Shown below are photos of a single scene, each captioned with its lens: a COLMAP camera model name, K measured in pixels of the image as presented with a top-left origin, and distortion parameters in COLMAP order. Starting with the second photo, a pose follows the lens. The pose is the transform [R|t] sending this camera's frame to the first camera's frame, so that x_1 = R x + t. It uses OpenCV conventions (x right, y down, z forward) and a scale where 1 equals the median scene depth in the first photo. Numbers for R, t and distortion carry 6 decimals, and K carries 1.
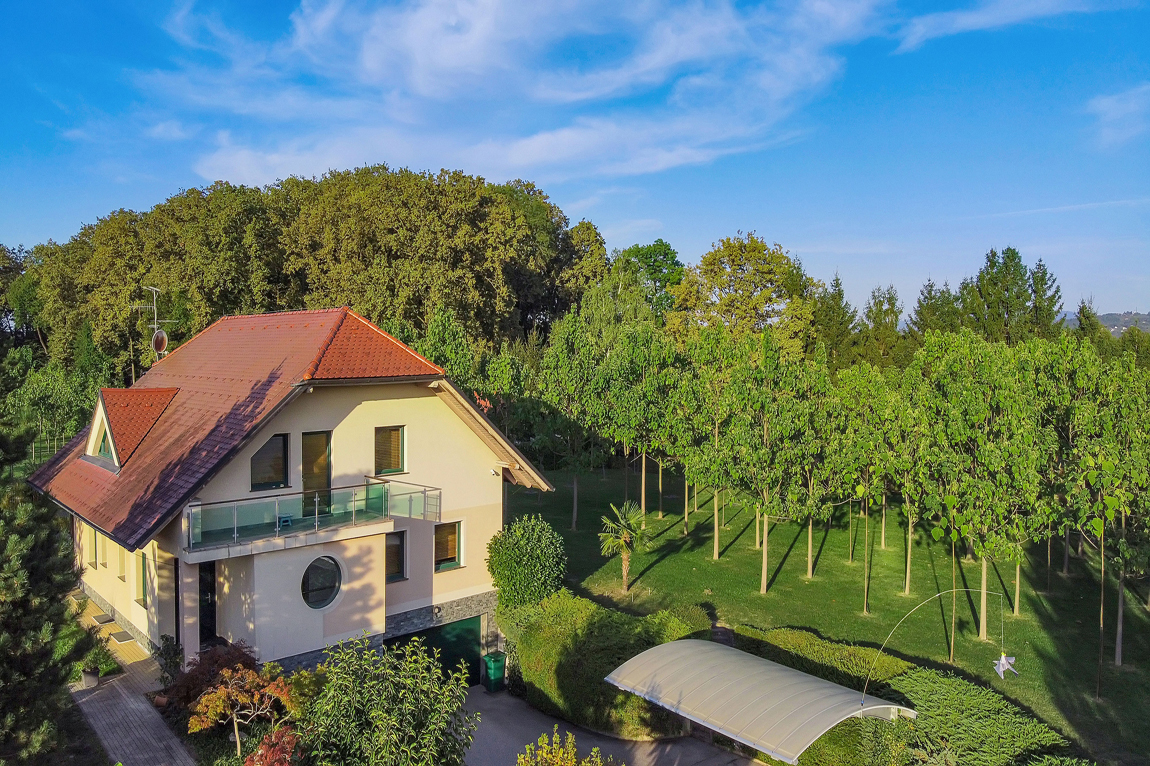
lens RADIAL K [[878.6, 0, 575.0], [0, 878.6, 383.0], [0, 0, 1]] dist [0.203143, -0.406914]
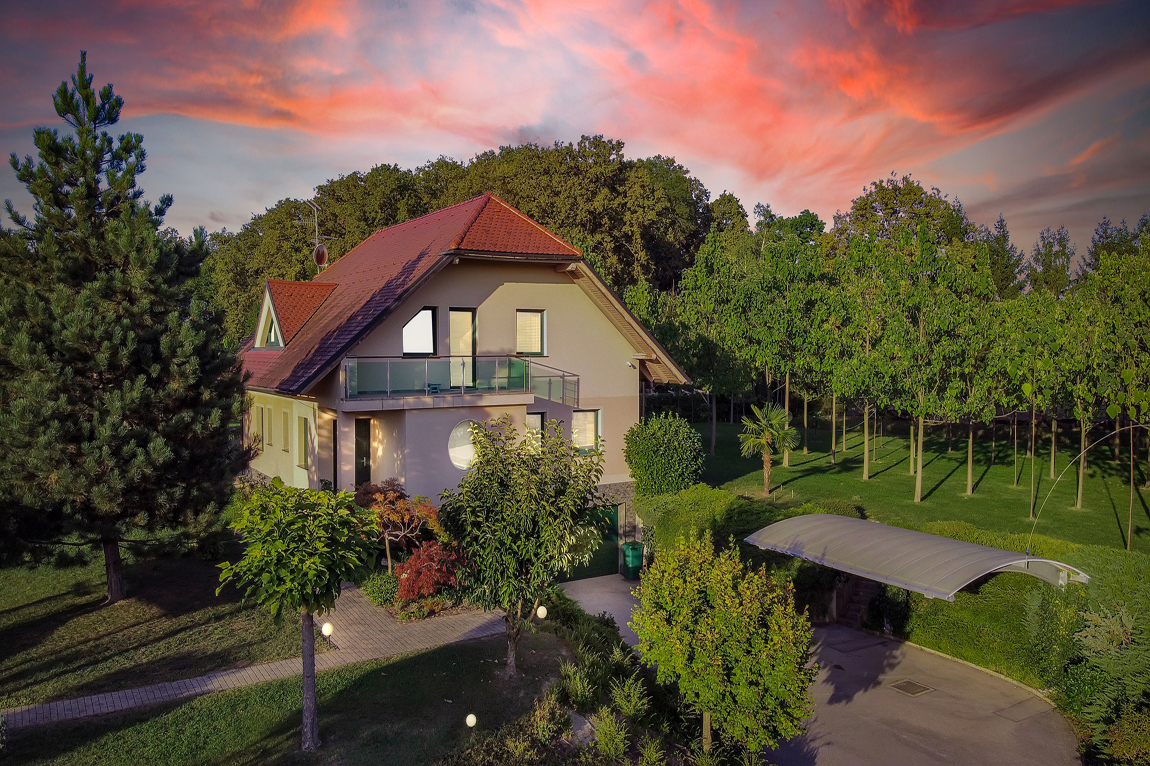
lens RADIAL K [[878.6, 0, 575.0], [0, 878.6, 383.0], [0, 0, 1]] dist [0.203143, -0.406914]
pose [[0.987806, 0.002706, -0.155666, 0.000684], [-0.003129, 0.999992, -0.002473, 0.117734], [0.155658, 0.002930, 0.987807, 0.004459]]
